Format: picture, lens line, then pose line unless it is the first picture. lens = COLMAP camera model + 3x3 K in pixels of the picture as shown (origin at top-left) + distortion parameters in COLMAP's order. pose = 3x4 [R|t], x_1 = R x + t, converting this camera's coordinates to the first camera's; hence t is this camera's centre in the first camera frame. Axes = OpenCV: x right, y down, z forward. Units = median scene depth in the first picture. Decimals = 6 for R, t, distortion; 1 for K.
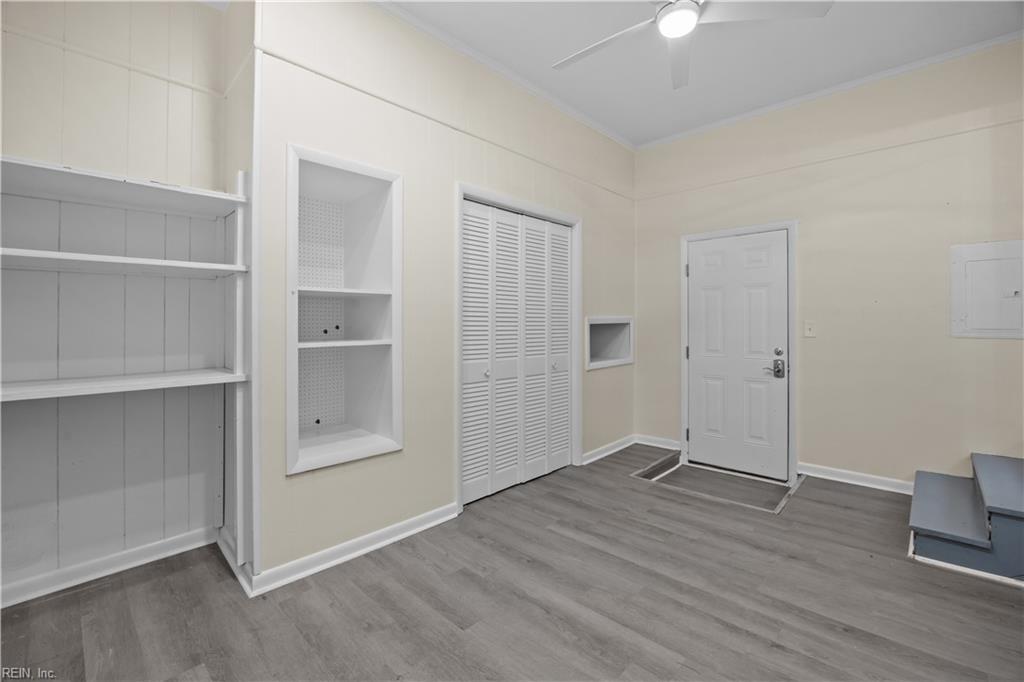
lens RADIAL K [[436.4, 0, 521.3], [0, 436.4, 324.5], [0, 0, 1]] dist [-0.010740, -0.000424]
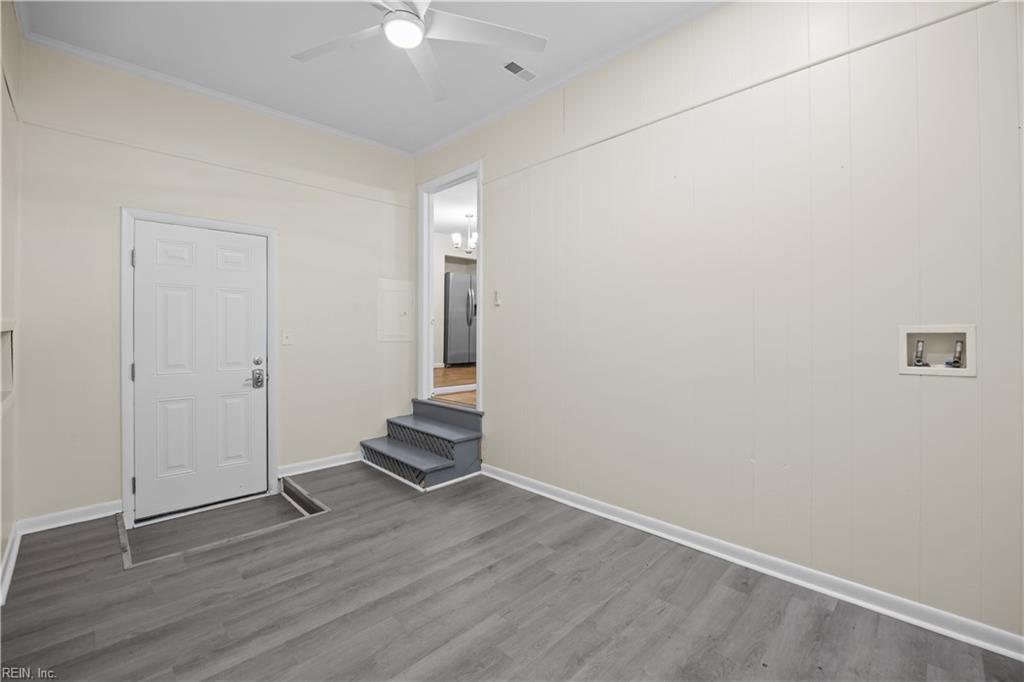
lens RADIAL K [[436.4, 0, 512.5], [0, 436.4, 336.5], [0, 0, 1]] dist [-0.010740, -0.000424]
pose [[0.034641, -0.005908, 0.999382, -0.451154], [-0.002641, 0.999978, 0.006003, 0.001067], [-0.999396, -0.002848, 0.034624, 0.510038]]
